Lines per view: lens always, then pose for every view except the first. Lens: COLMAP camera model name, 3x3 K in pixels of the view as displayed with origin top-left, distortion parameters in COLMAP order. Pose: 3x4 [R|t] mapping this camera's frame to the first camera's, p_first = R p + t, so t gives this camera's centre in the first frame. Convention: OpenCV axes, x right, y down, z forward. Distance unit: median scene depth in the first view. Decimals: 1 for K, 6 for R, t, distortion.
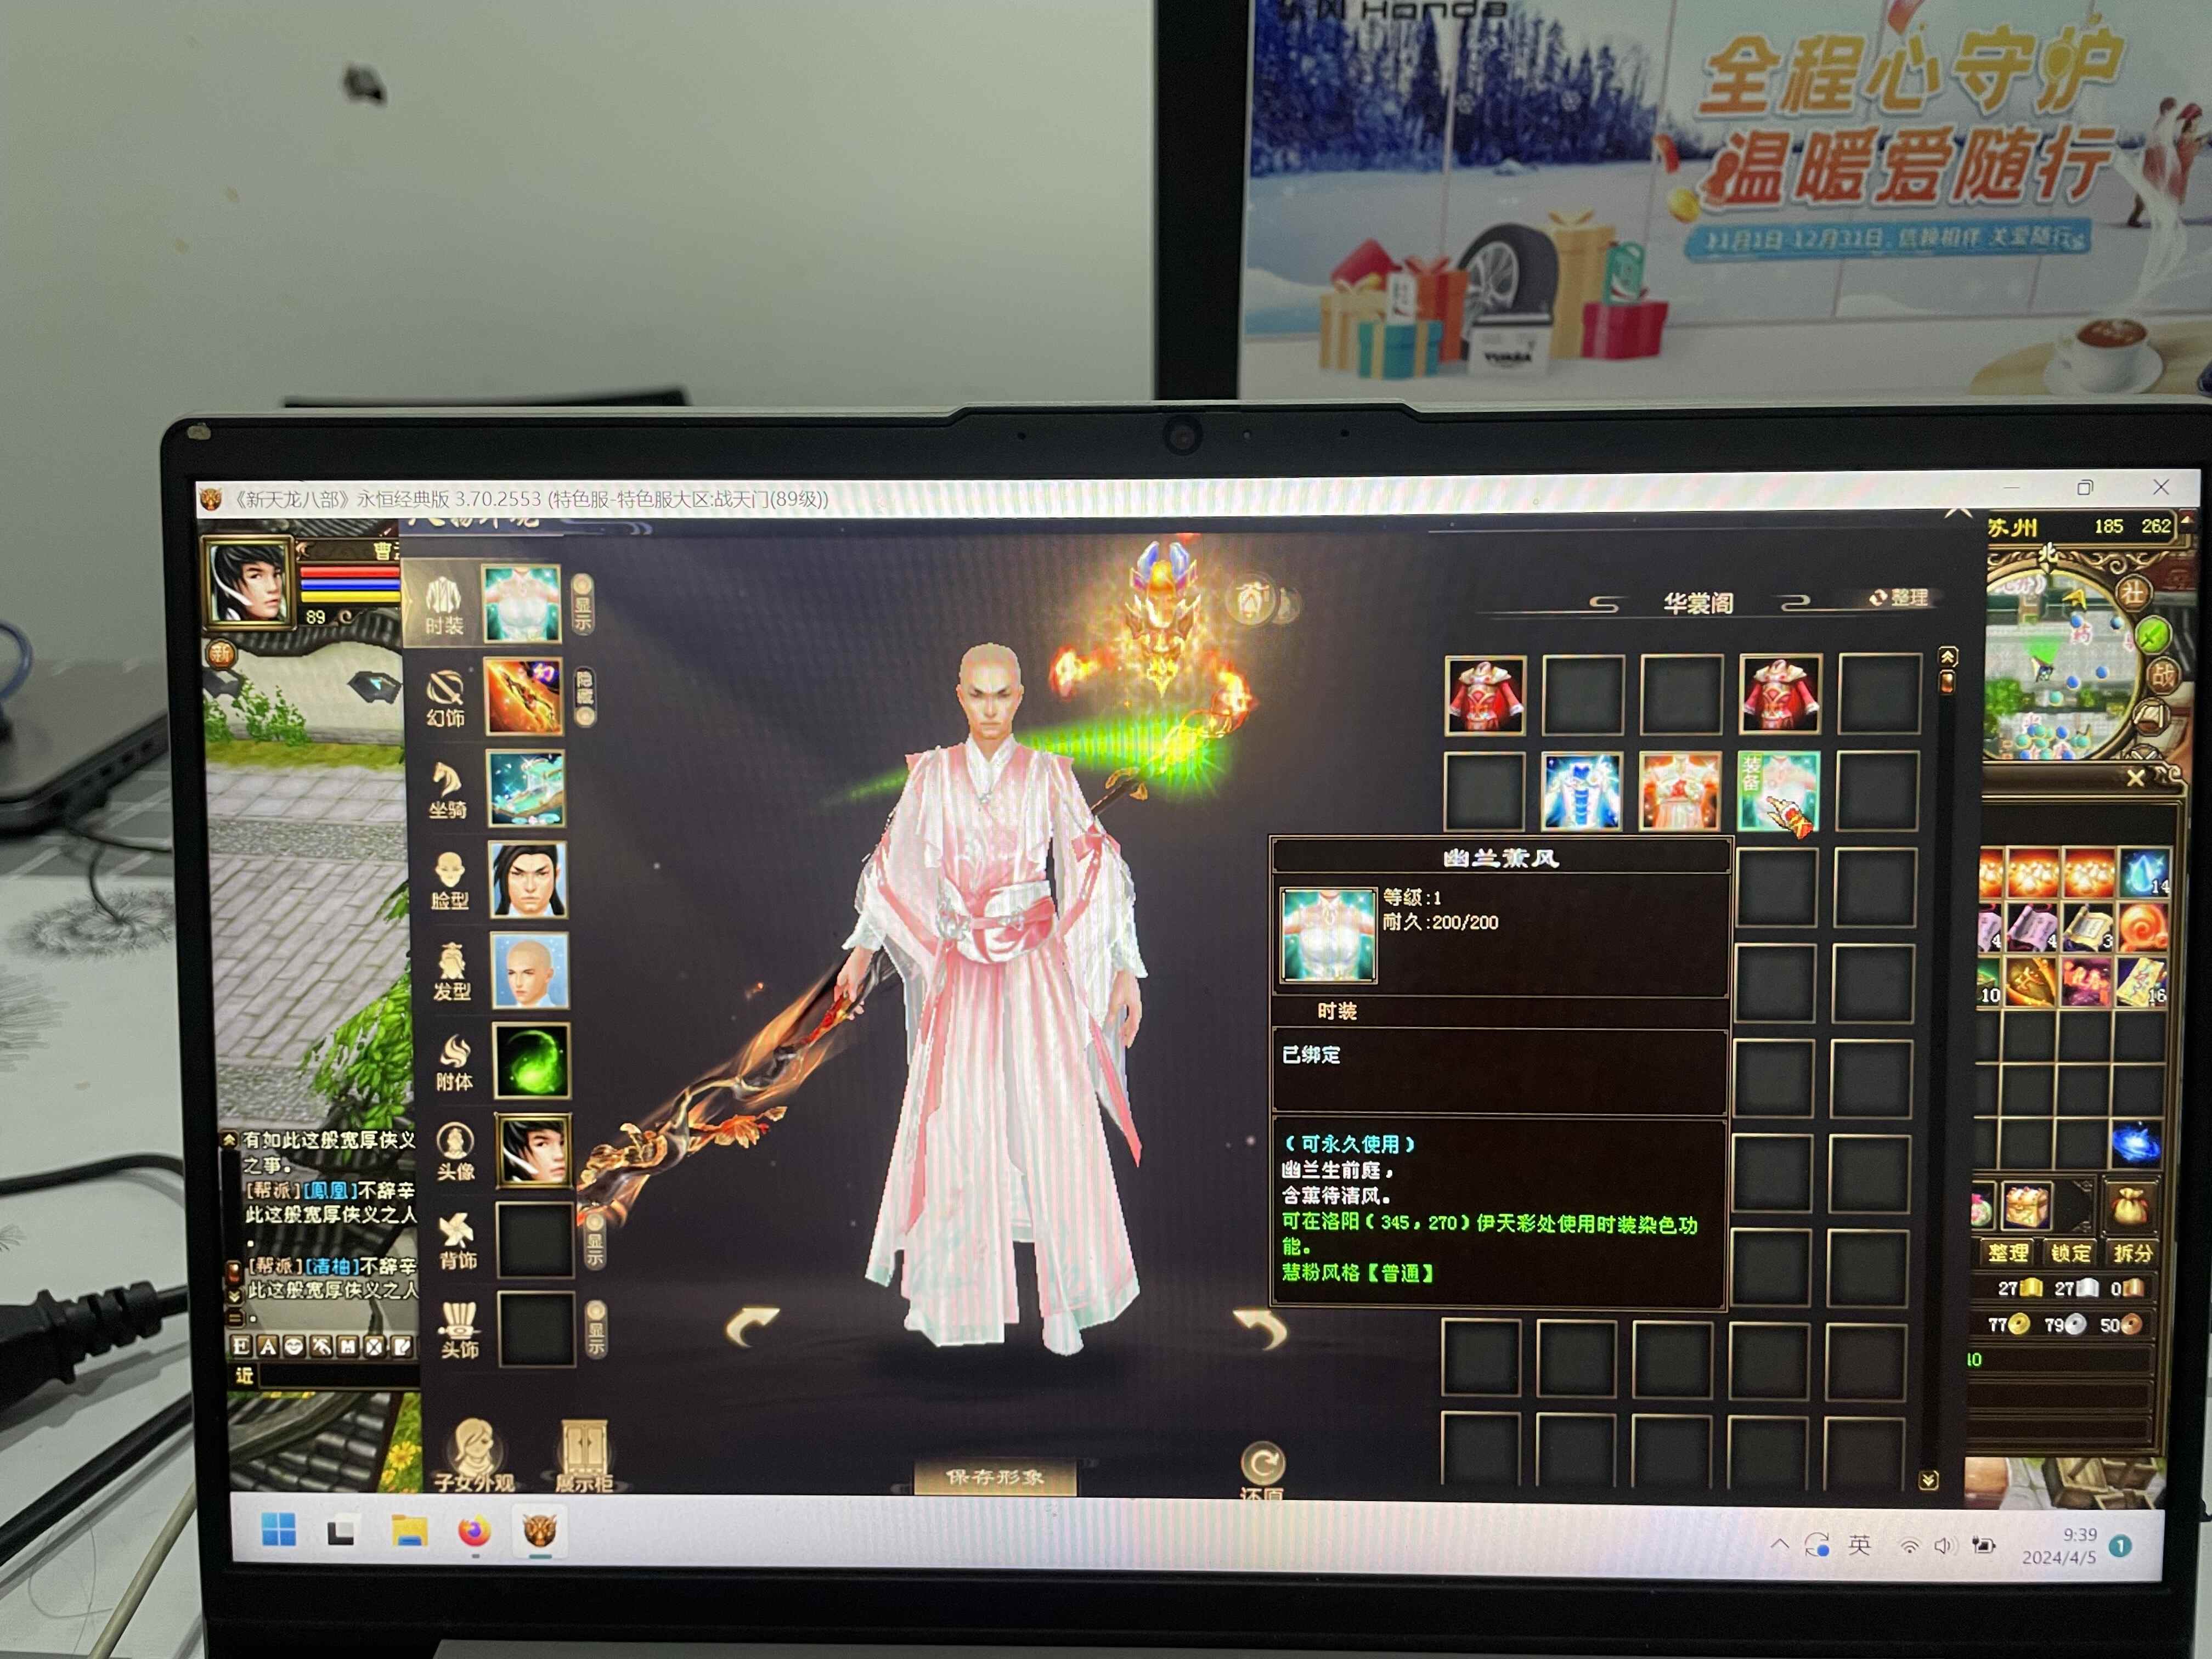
lens RADIAL K [[1634.5, 0, 1114.6], [0, 1634.5, 820.7], [0, 0, 1]] dist [0.054165, -0.090741]
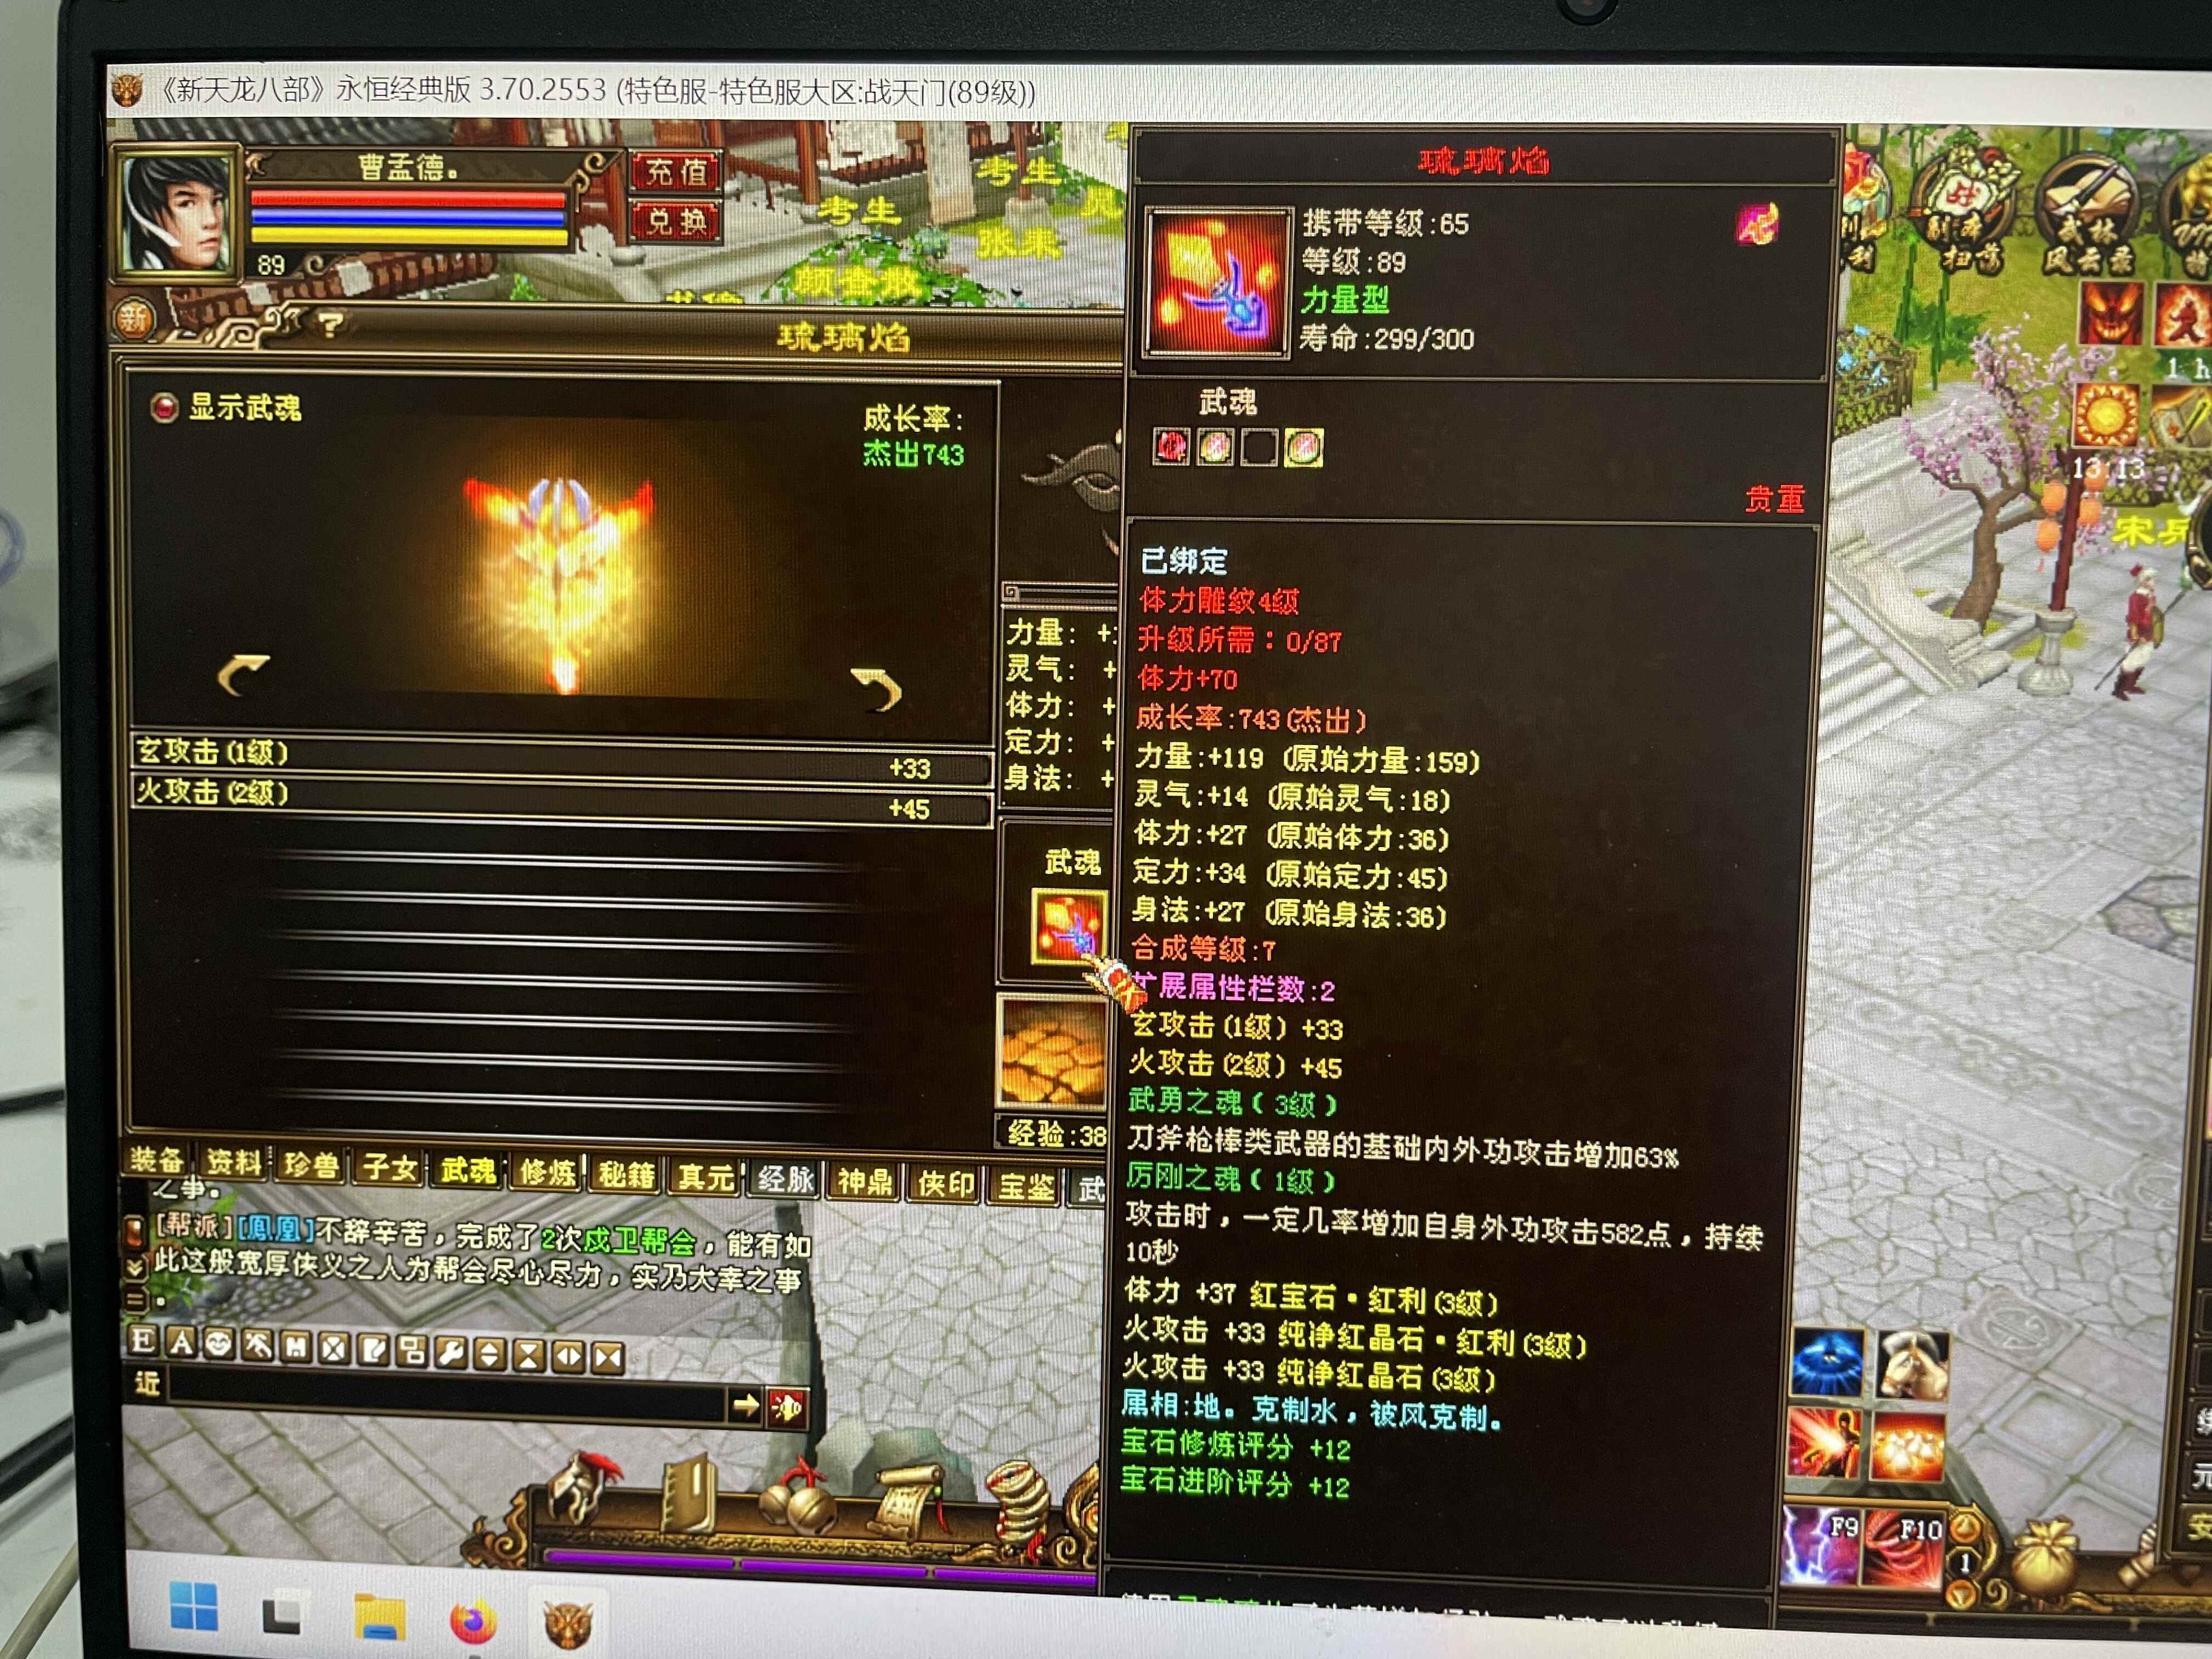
lens RADIAL K [[1635.5, 0, 1086.6], [0, 1635.5, 811.8], [0, 0, 1]] dist [0.052729, -0.088291]
pose [[0.999301, 0.024728, -0.028033, -0.123951], [-0.024668, 0.999693, 0.002463, 0.087621], [0.028086, -0.001770, 0.999604, 0.326048]]
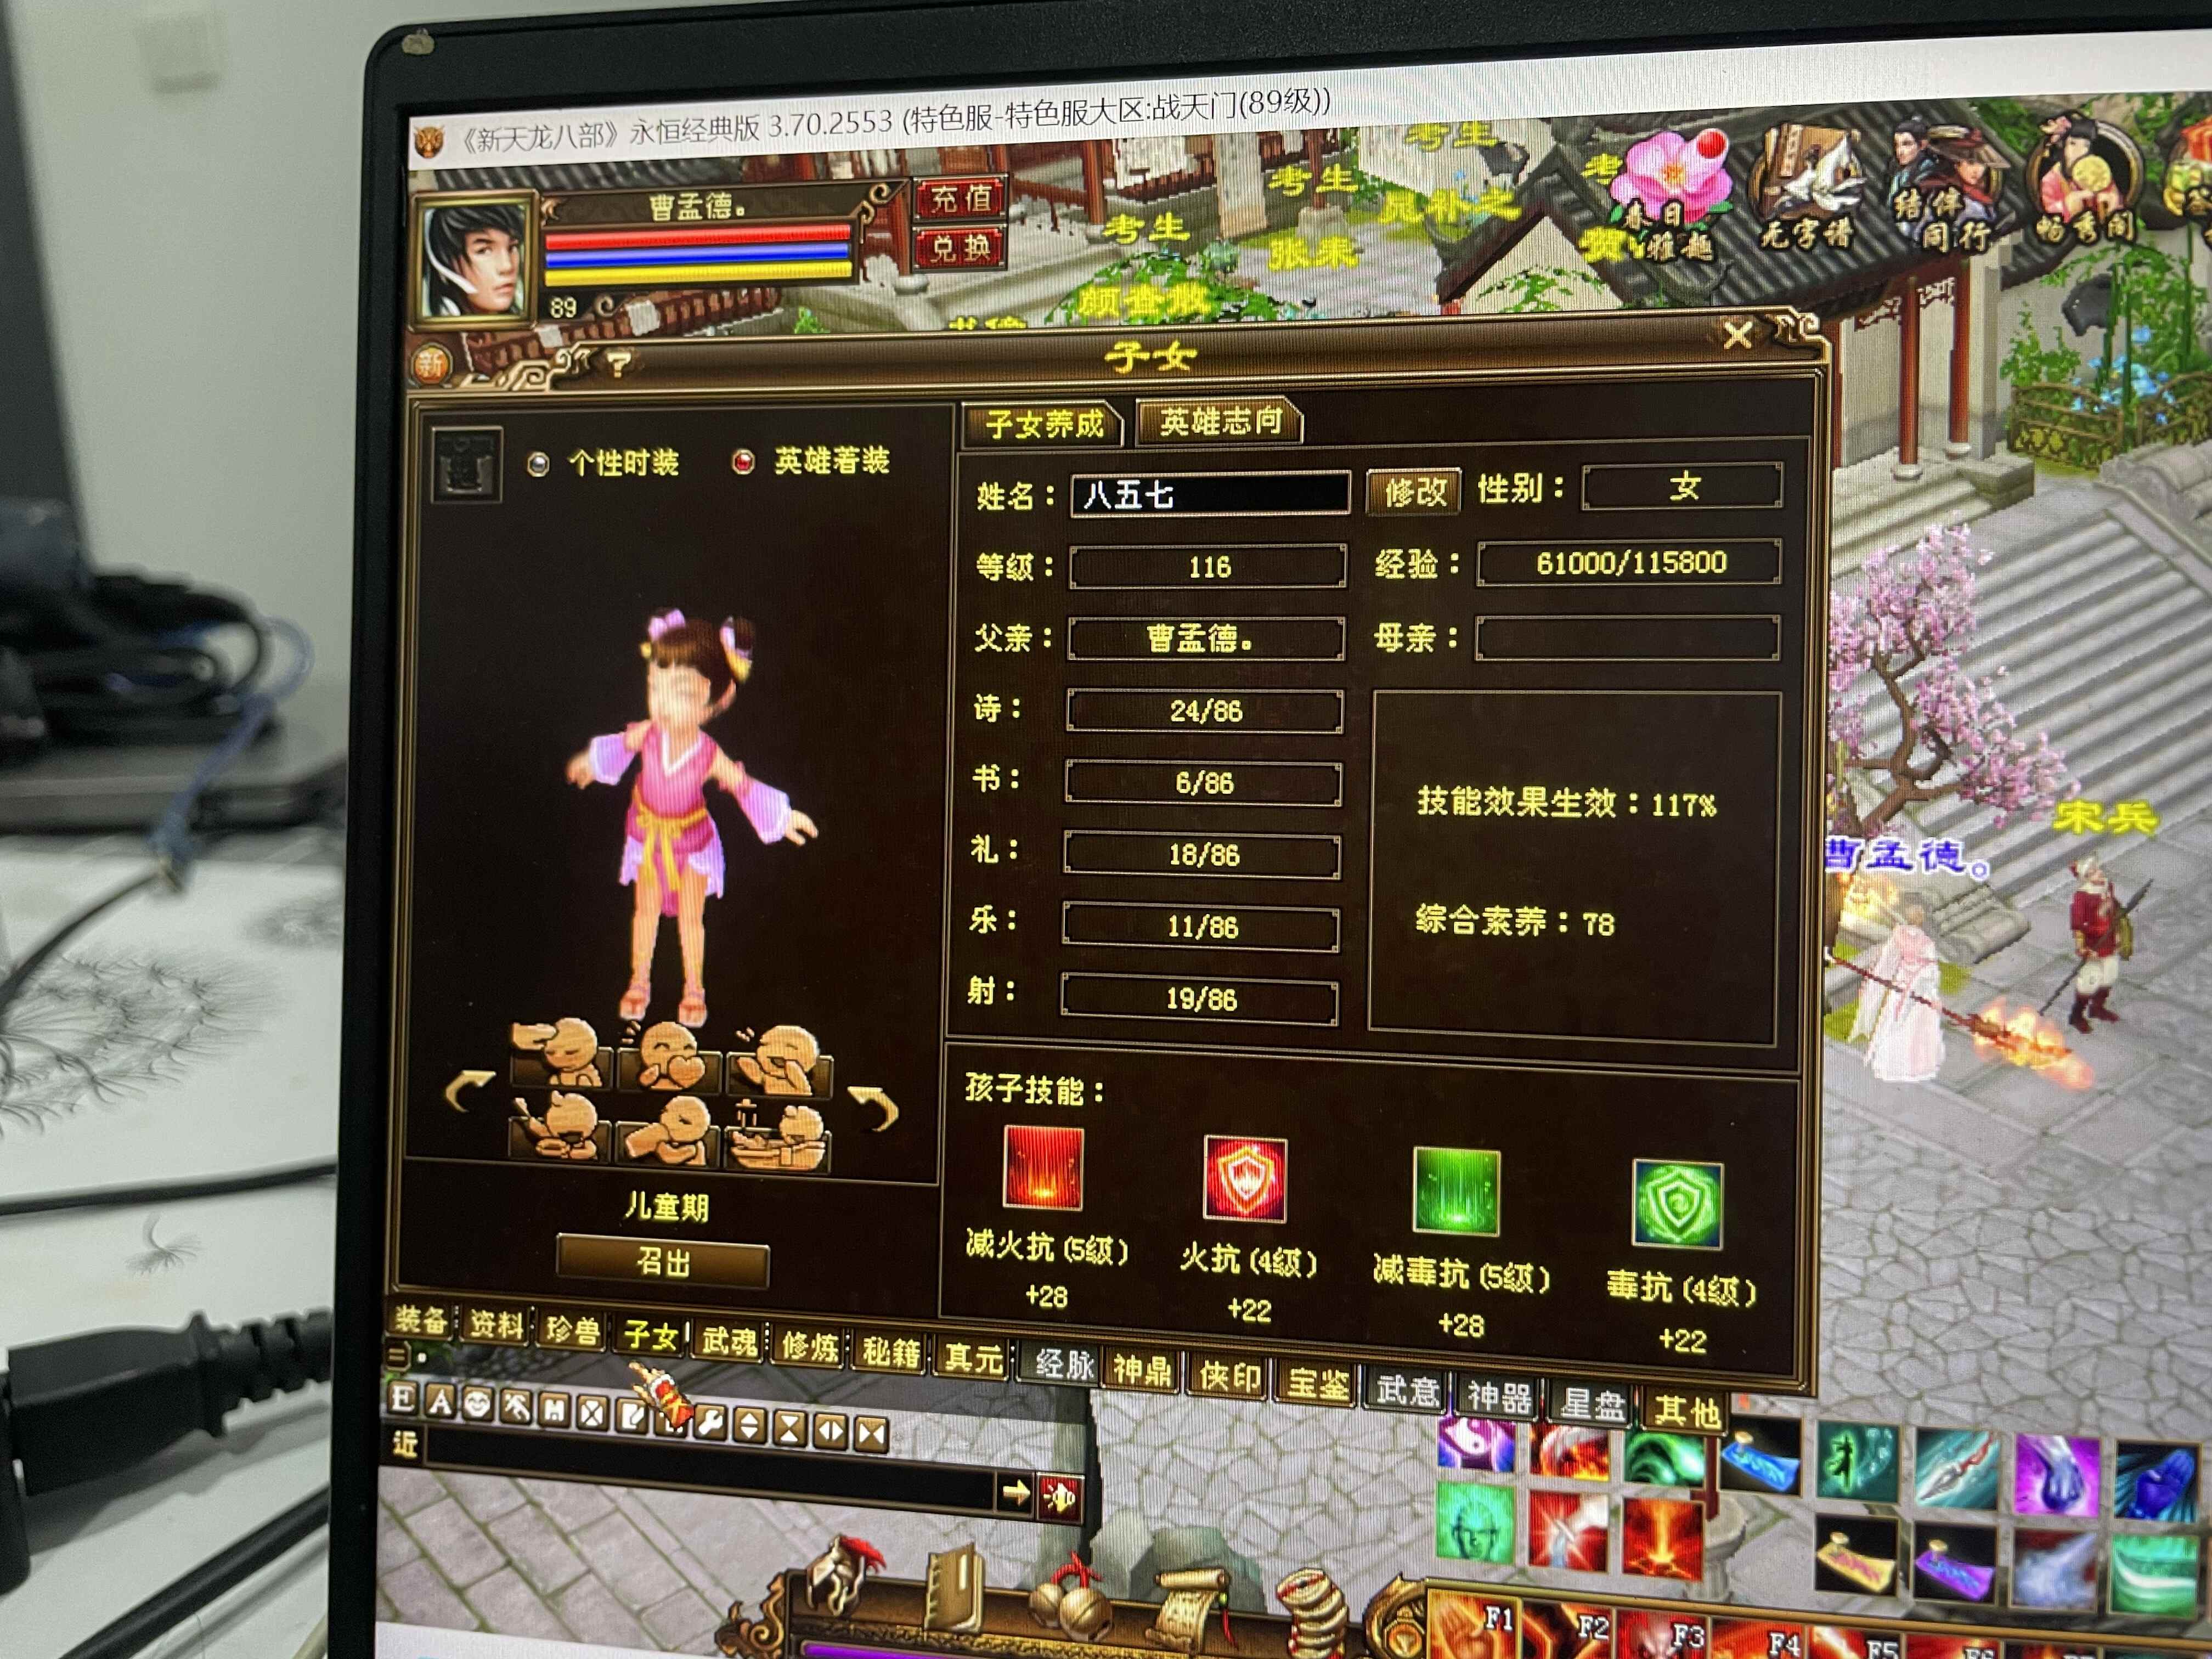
lens RADIAL K [[1634.5, 0, 1120.6], [0, 1634.5, 818.9], [0, 0, 1]] dist [0.054165, -0.090741]
pose [[0.989741, 0.020601, -0.141382, -0.153880], [-0.029760, 0.997571, -0.062981, 0.118683], [0.139741, 0.066542, 0.987950, 0.366712]]
